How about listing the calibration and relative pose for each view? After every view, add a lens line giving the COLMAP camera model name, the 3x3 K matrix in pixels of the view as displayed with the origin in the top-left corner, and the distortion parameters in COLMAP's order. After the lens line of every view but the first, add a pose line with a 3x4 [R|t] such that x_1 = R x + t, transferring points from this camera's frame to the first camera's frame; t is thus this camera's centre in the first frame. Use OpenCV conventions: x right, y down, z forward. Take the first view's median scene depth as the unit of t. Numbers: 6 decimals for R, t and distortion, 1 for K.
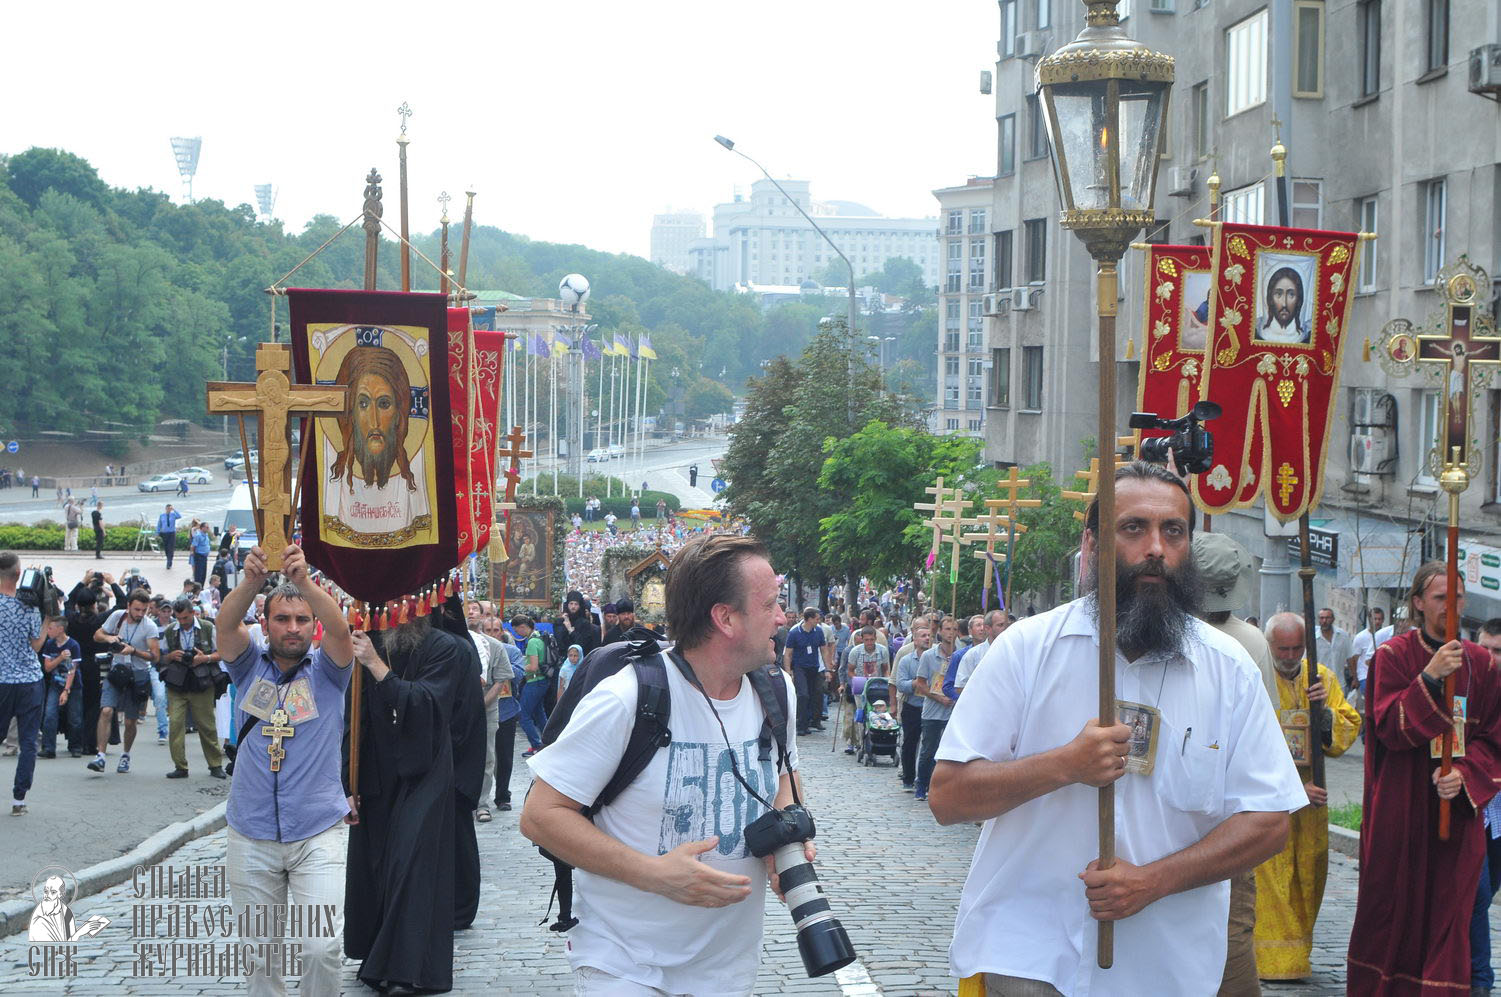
lens RADIAL K [[1930.7, 0, 756.4], [0, 1930.7, 490.2], [0, 0, 1]] dist [-0.083564, 0.000000]
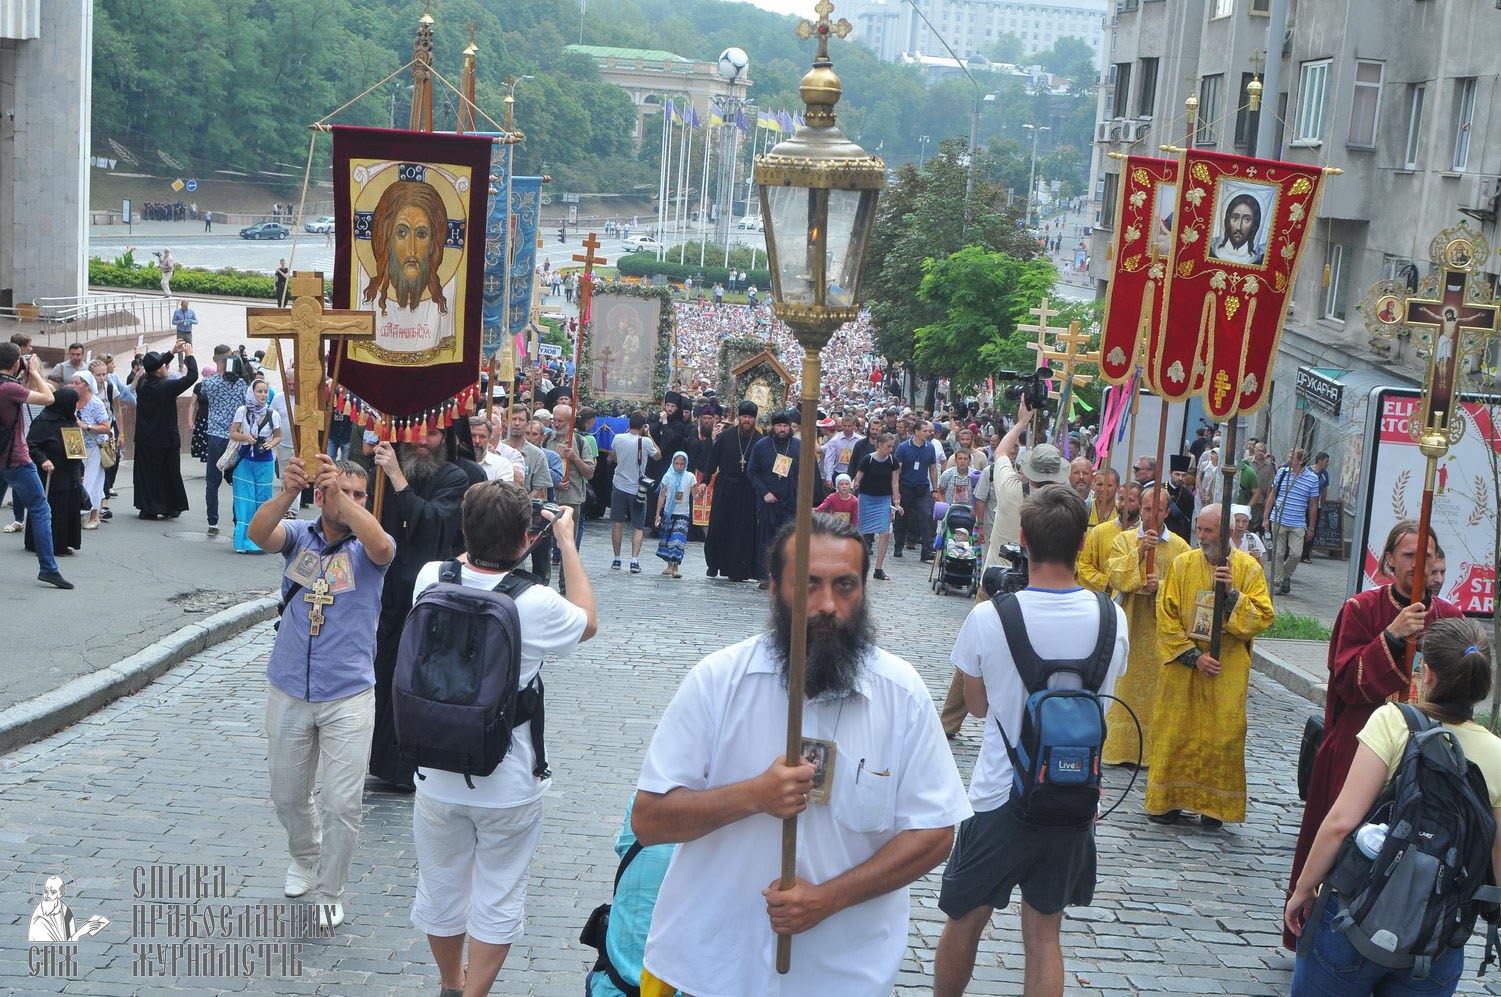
lens RADIAL K [[1930.7, 0, 743.5], [0, 1930.7, 484.1], [0, 0, 1]] dist [-0.083564, 0.000000]
pose [[0.993924, 0.078292, -0.077364, 0.005697], [-0.068633, 0.990342, 0.120464, -0.004961], [0.086048, -0.114423, 0.989699, -0.026957]]
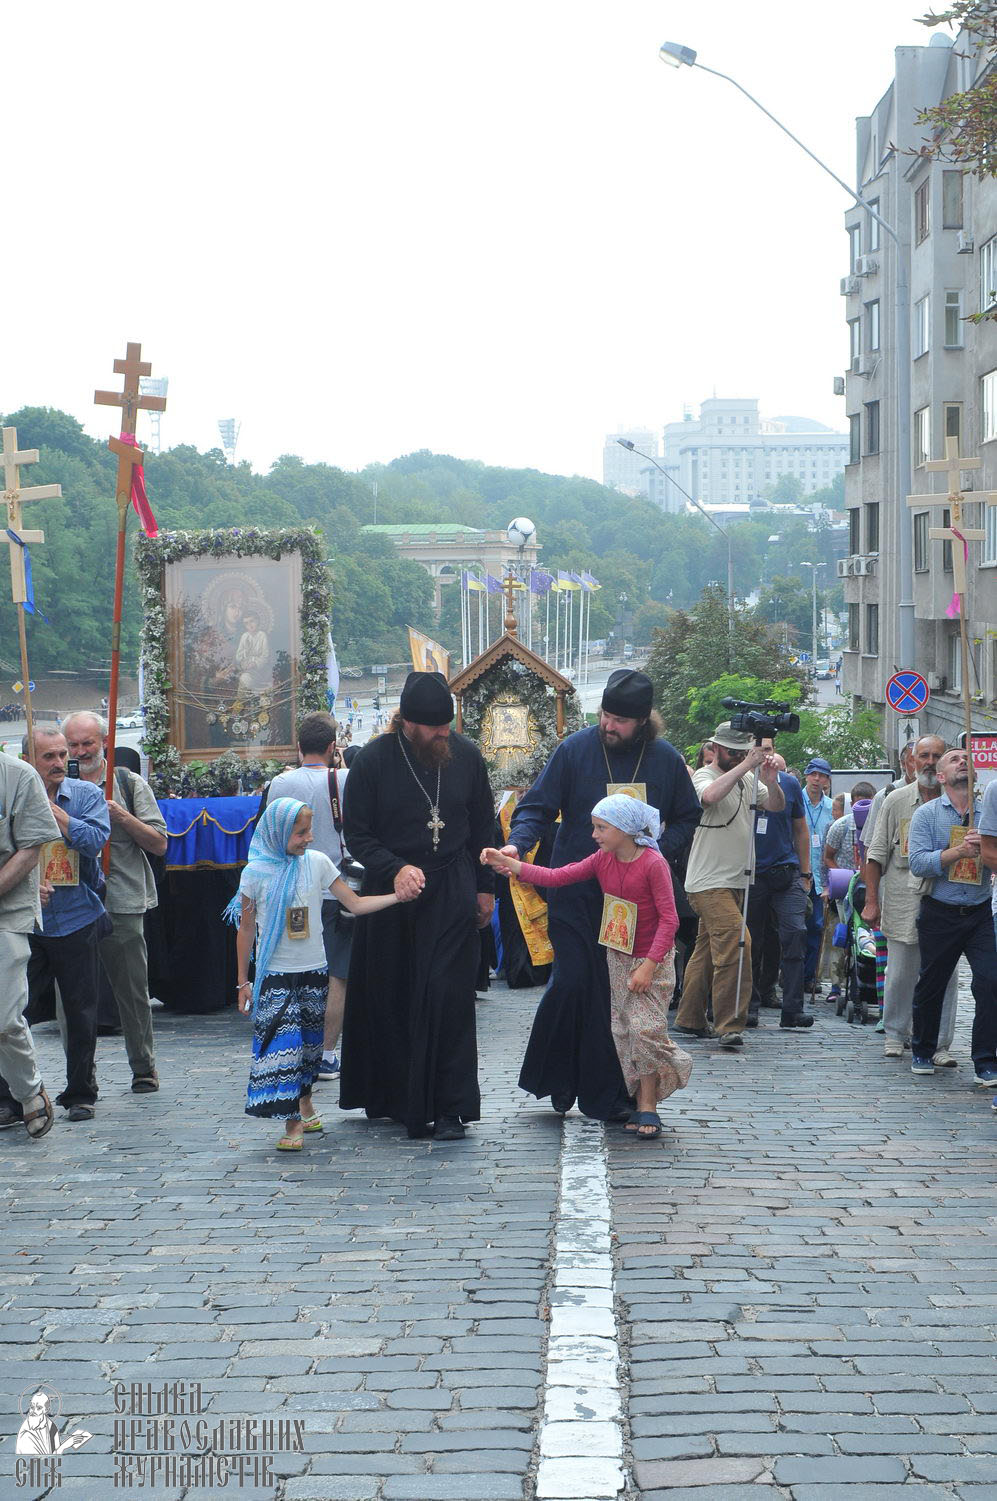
lens RADIAL K [[1930.7, 0, 497.9], [0, 1930.7, 702.5], [0, 0, 1]] dist [-0.083564, 0.000000]
pose [[0.993477, -0.018514, -0.112522, 0.011089], [0.018284, 0.999828, -0.003072, -0.002970], [0.112559, 0.000994, 0.993645, -0.072818]]
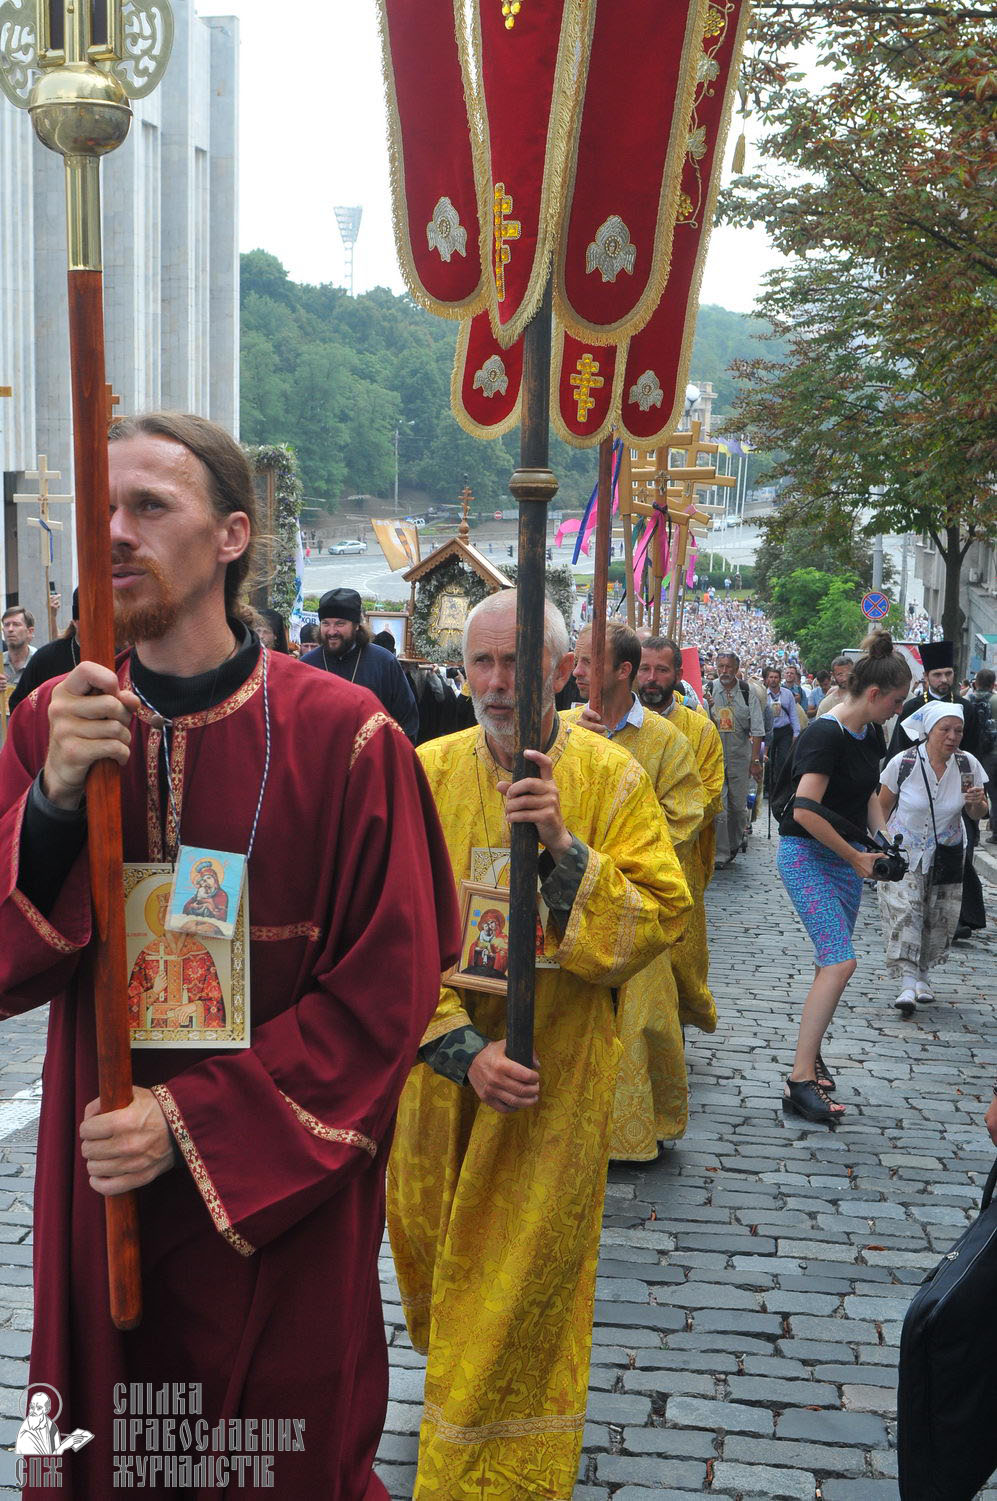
lens RADIAL K [[1930.7, 0, 498.5], [0, 1930.7, 745.6], [0, 0, 1]] dist [-0.083564, 0.000000]
pose [[0.978840, 0.041503, -0.200376, 0.031399], [-0.019933, 0.993898, 0.108490, -0.012509], [0.203656, -0.102201, 0.973694, -0.172067]]
